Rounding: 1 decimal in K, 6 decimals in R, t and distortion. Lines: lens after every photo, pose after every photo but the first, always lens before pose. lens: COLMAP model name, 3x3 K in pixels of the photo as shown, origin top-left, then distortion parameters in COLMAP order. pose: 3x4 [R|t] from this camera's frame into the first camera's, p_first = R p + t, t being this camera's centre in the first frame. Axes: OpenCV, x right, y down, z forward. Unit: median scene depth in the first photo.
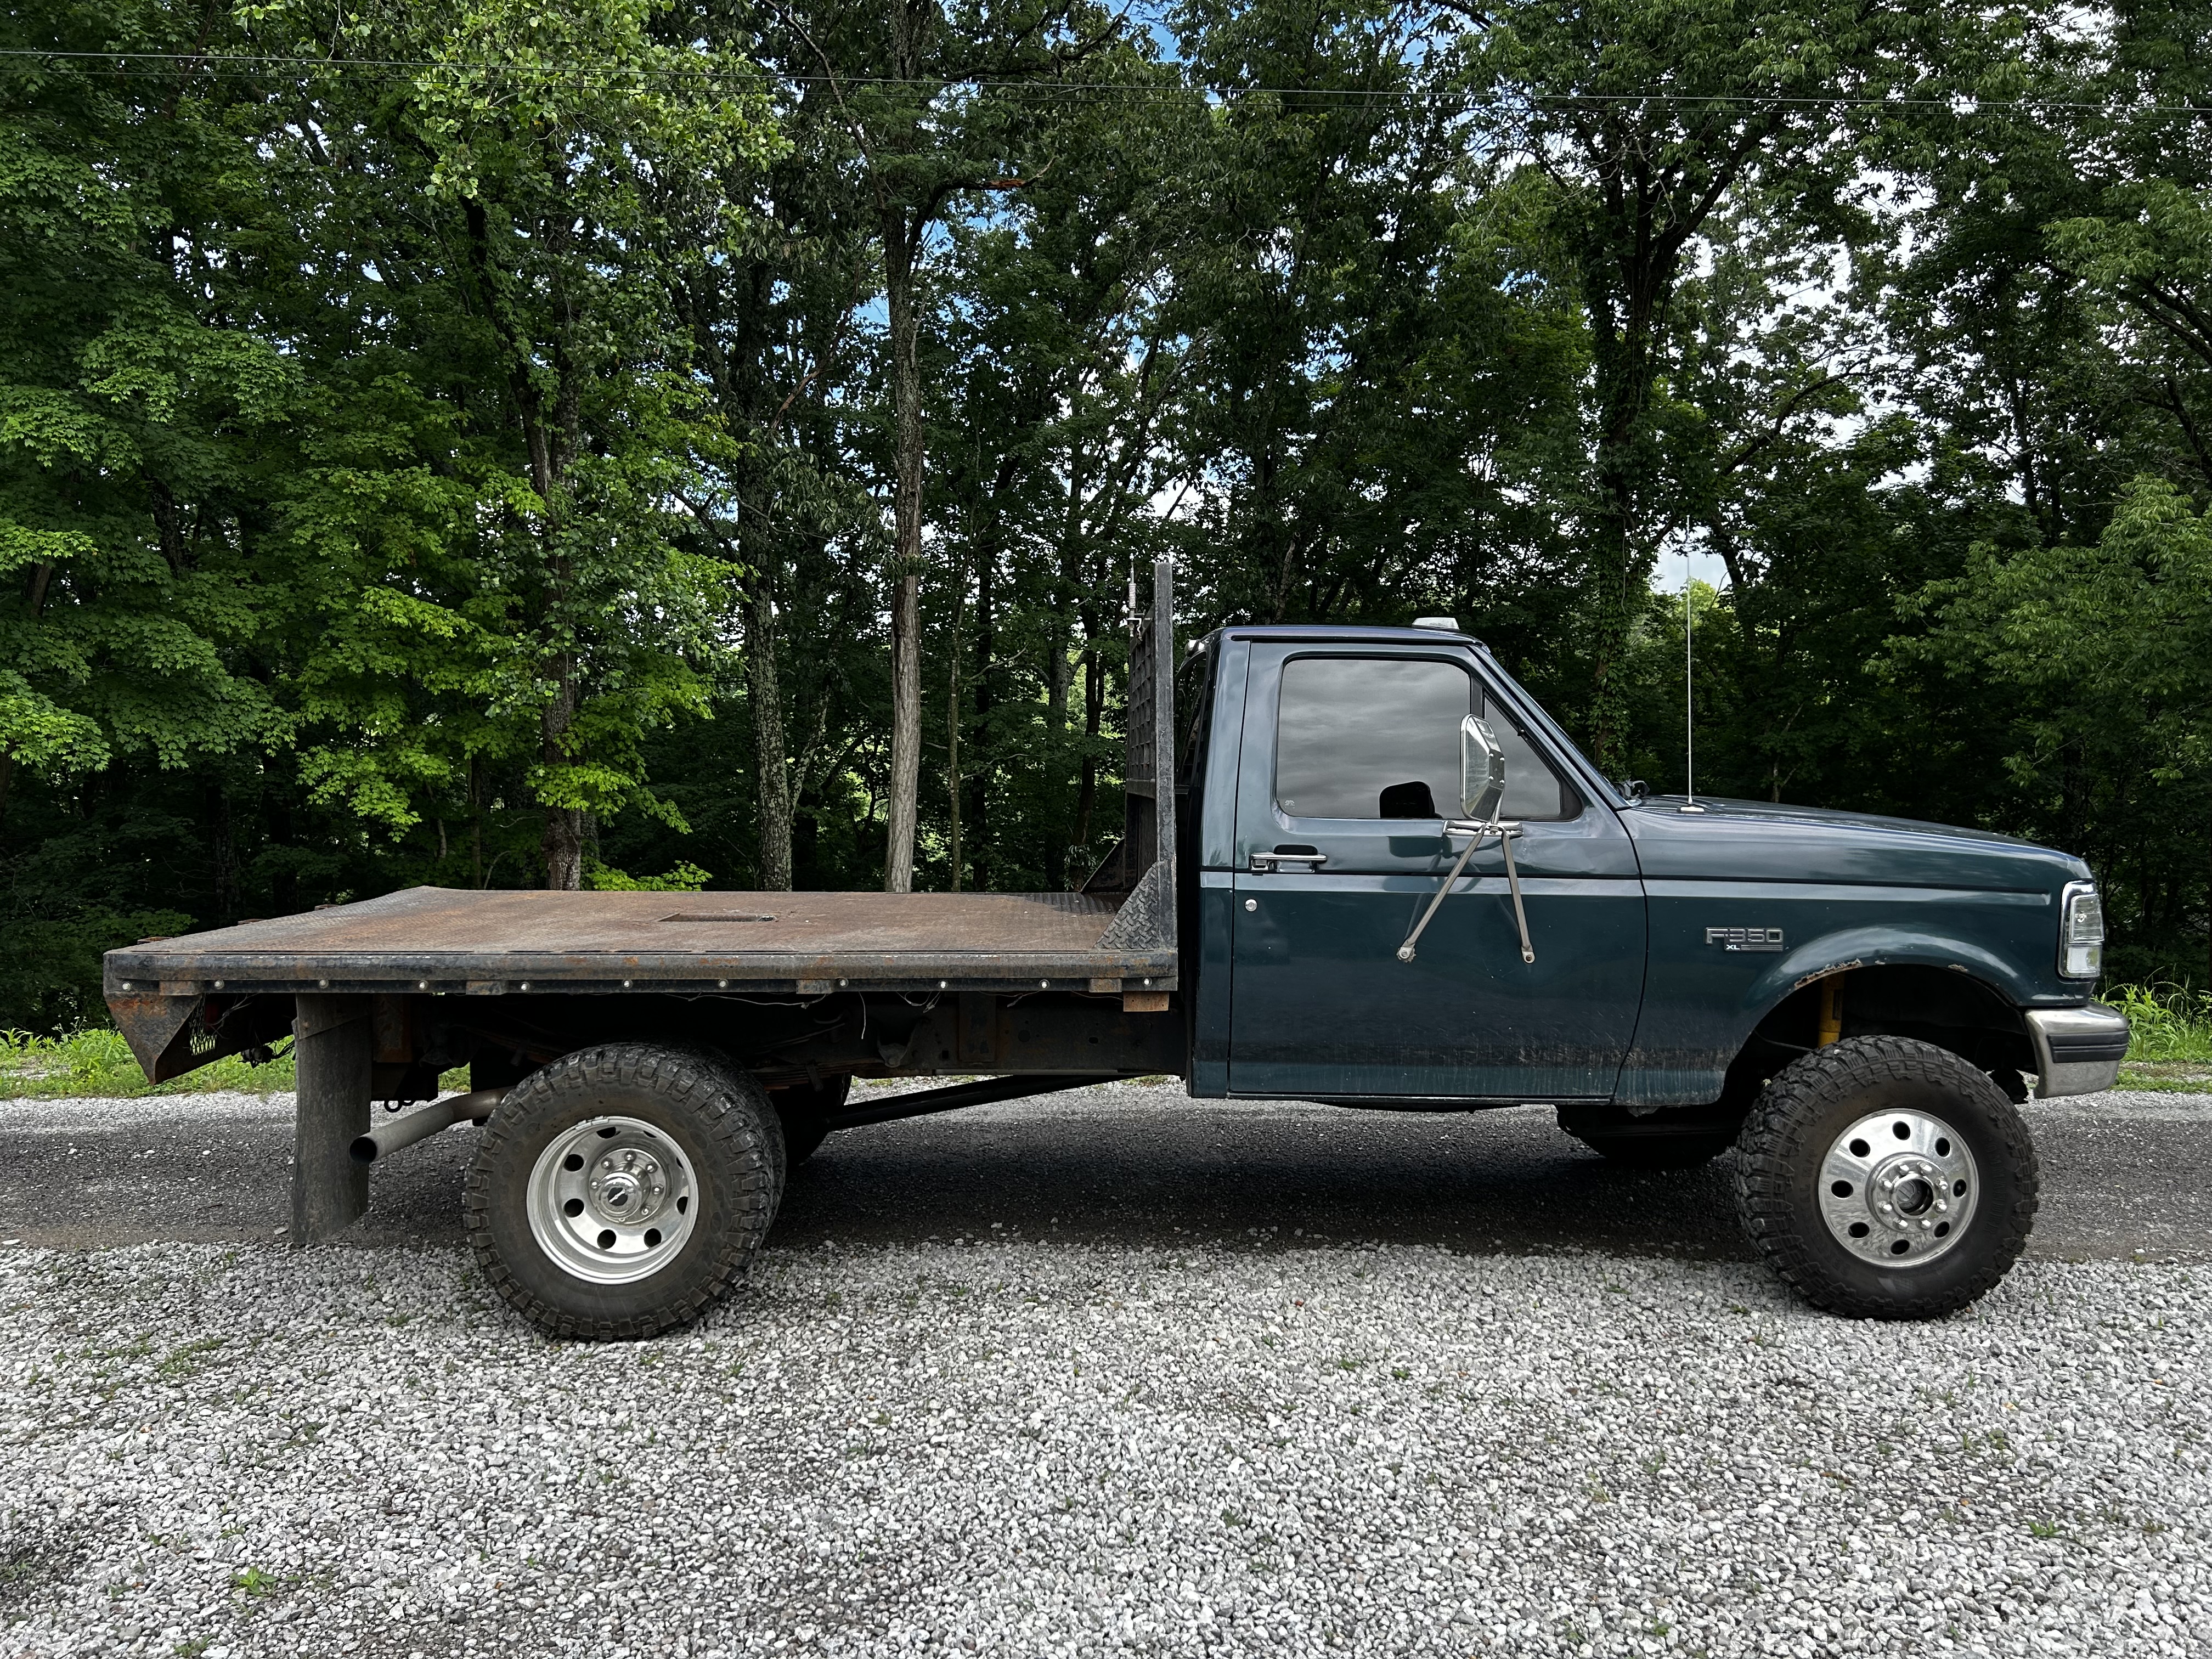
lens RADIAL K [[1716.5, 0, 1106.0], [0, 1716.5, 829.5], [0, 0, 1]] dist [0.022798, 0.009655]
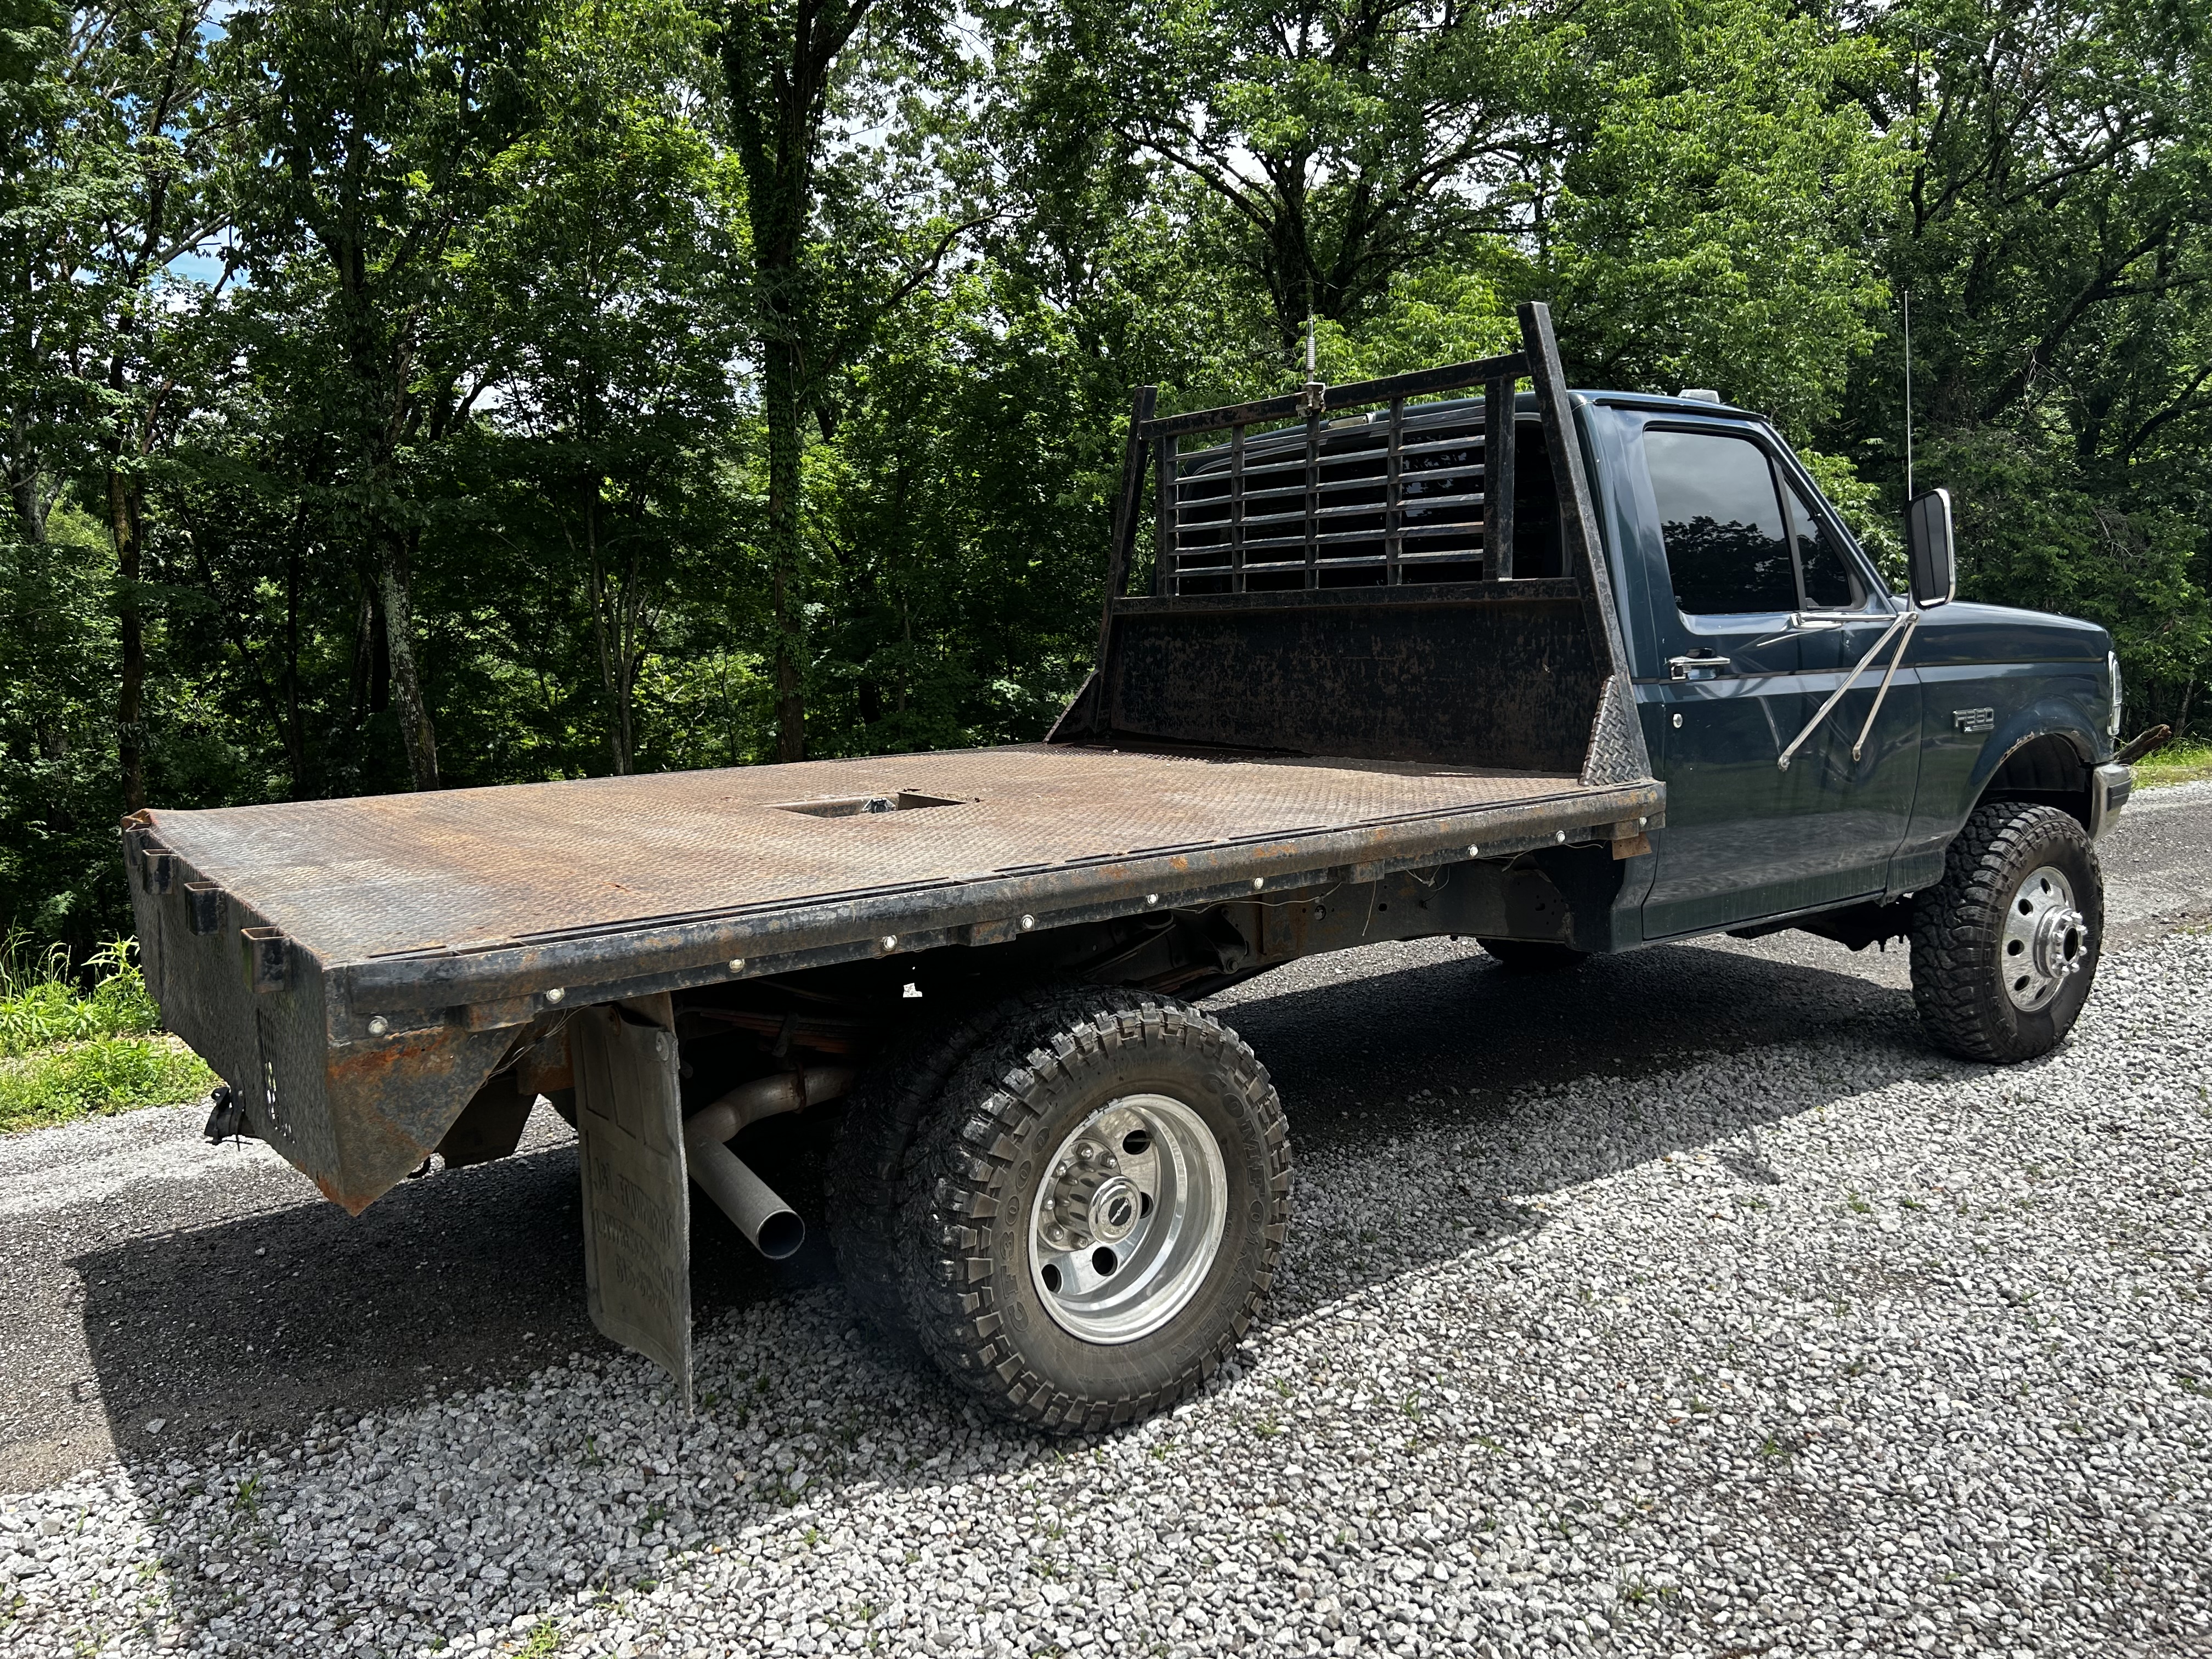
lens RADIAL K [[1716.5, 0, 1106.0], [0, 1716.5, 829.5], [0, 0, 1]] dist [0.022798, 0.009655]
pose [[0.834208, -0.105901, 0.541186, -0.610476], [0.057614, 0.992754, 0.105456, -0.007993], [-0.548432, -0.056793, 0.834264, 0.426804]]
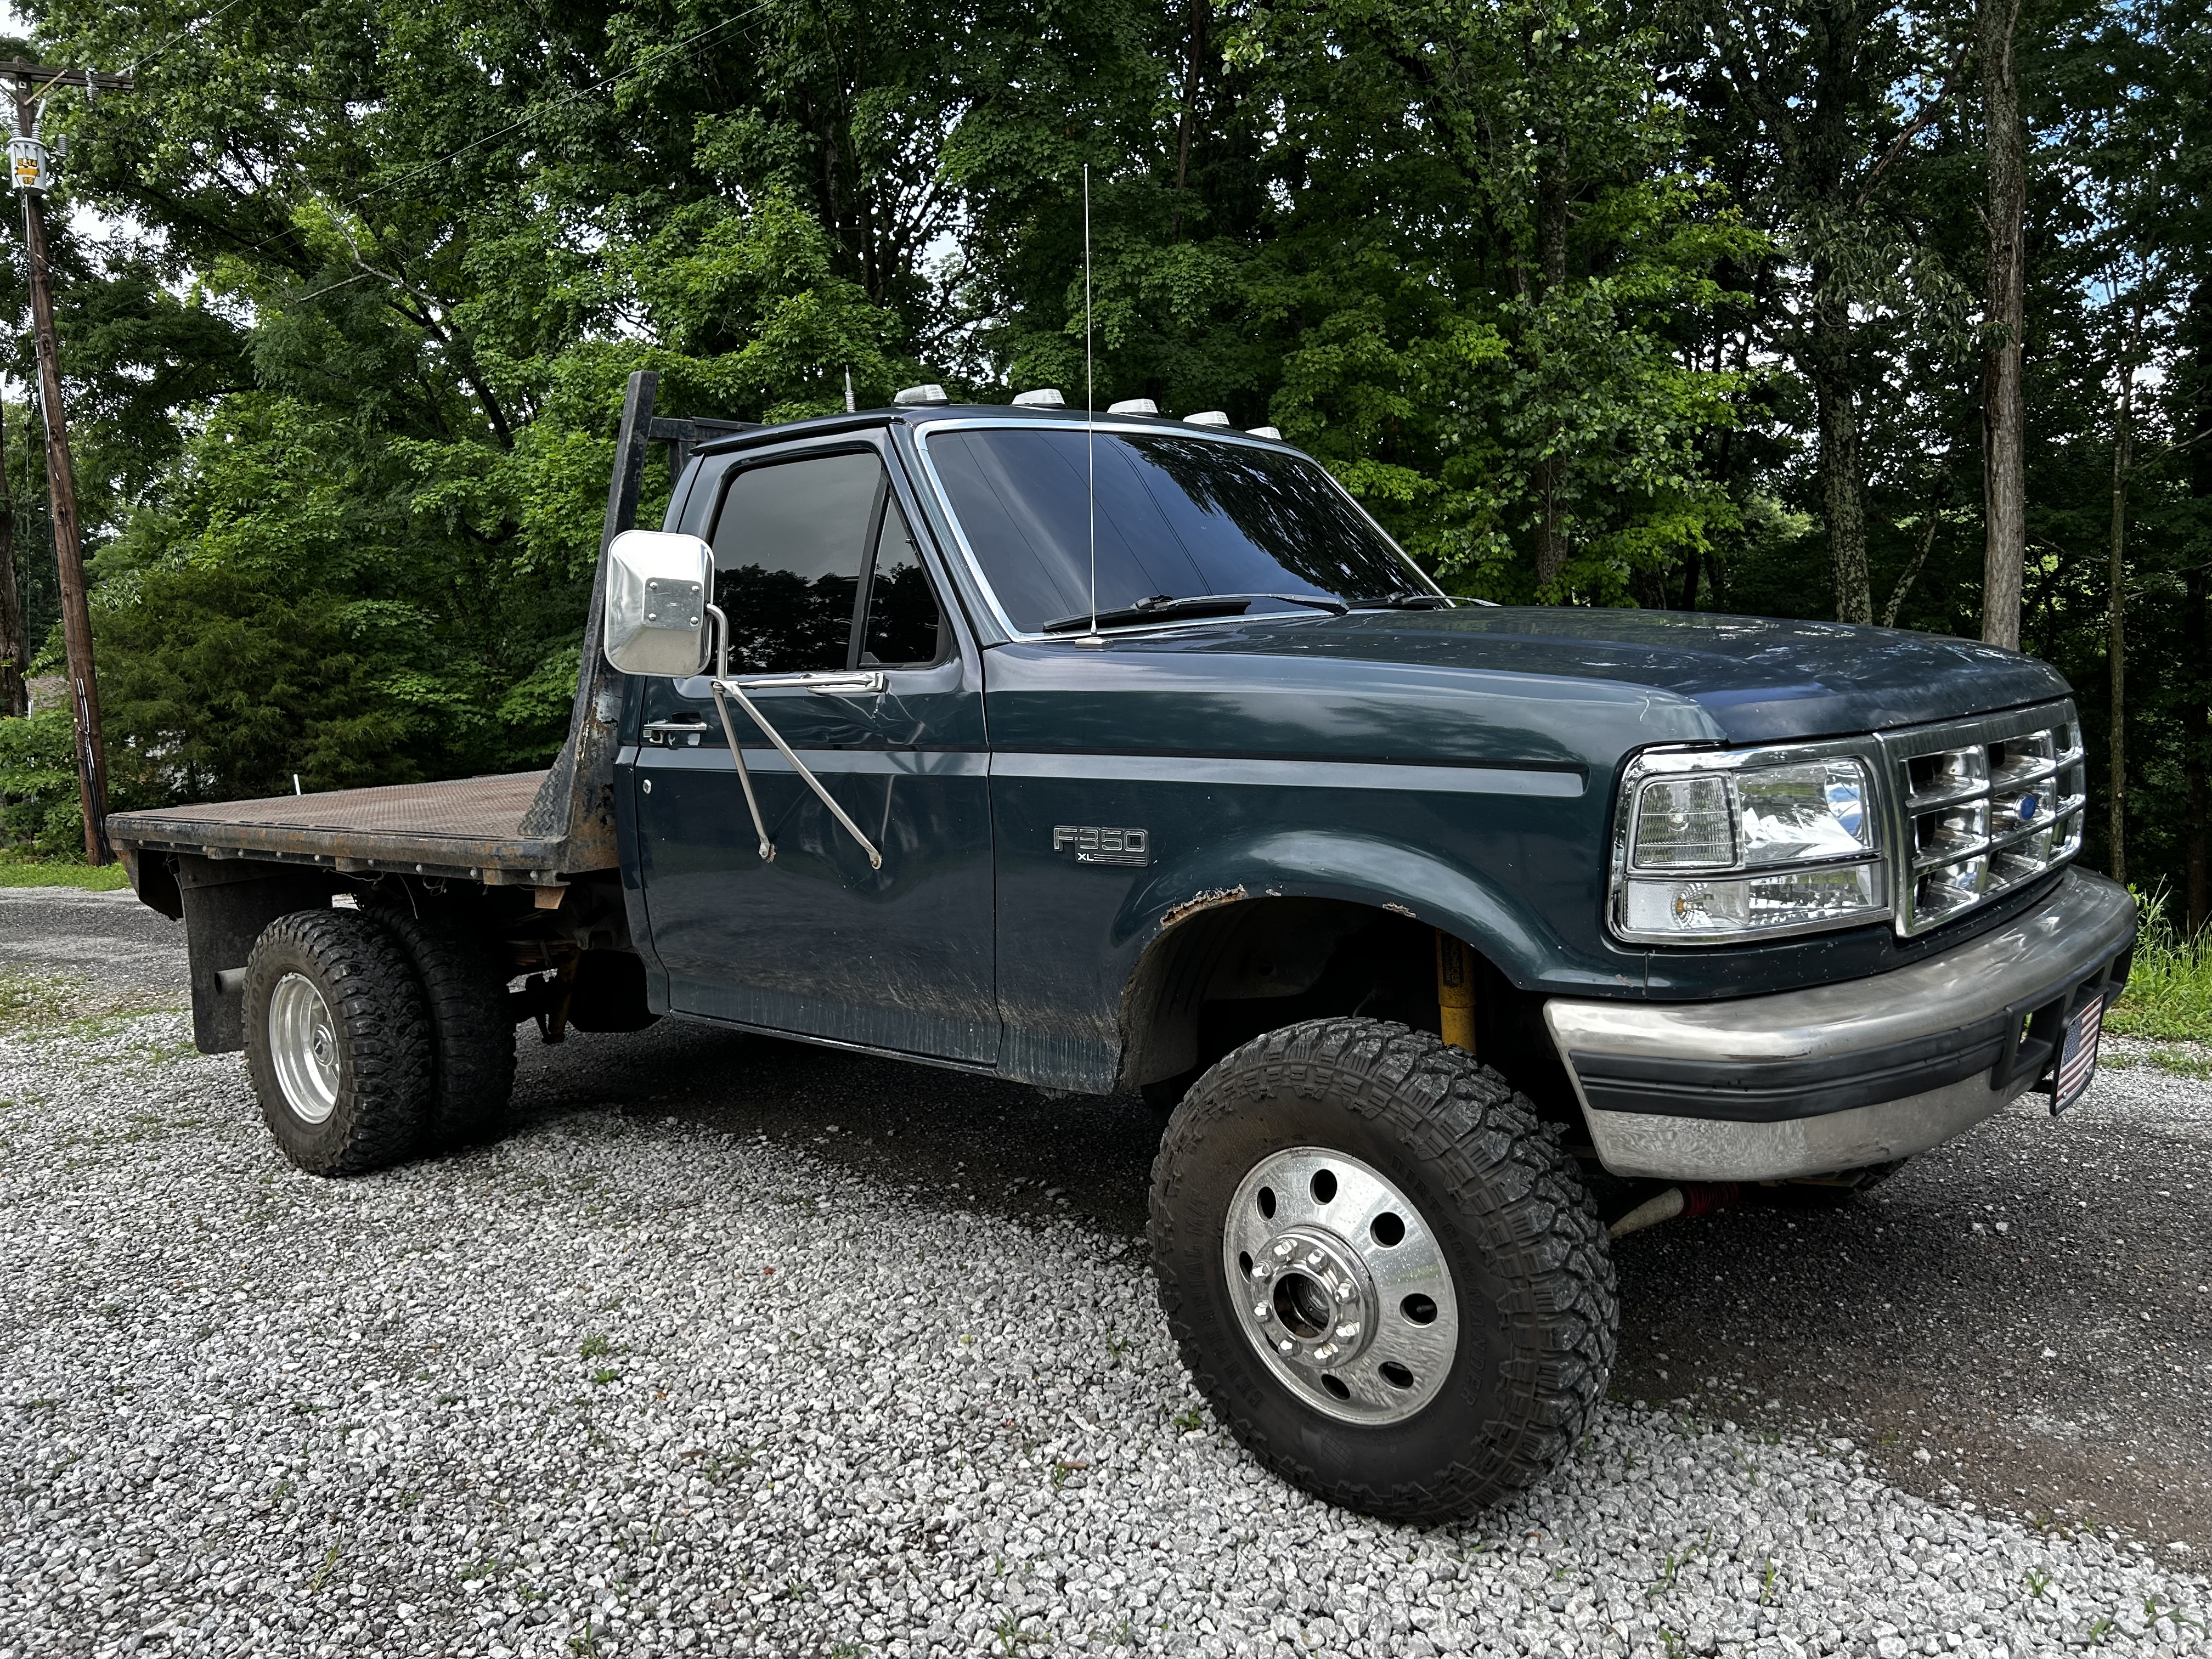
lens RADIAL K [[1716.5, 0, 1106.0], [0, 1716.5, 829.5], [0, 0, 1]] dist [0.022798, 0.009655]
pose [[0.688184, 0.027521, -0.725014, 0.818746], [0.035197, 0.996837, 0.071249, 0.013083], [0.724682, -0.074551, 0.685039, 0.564776]]
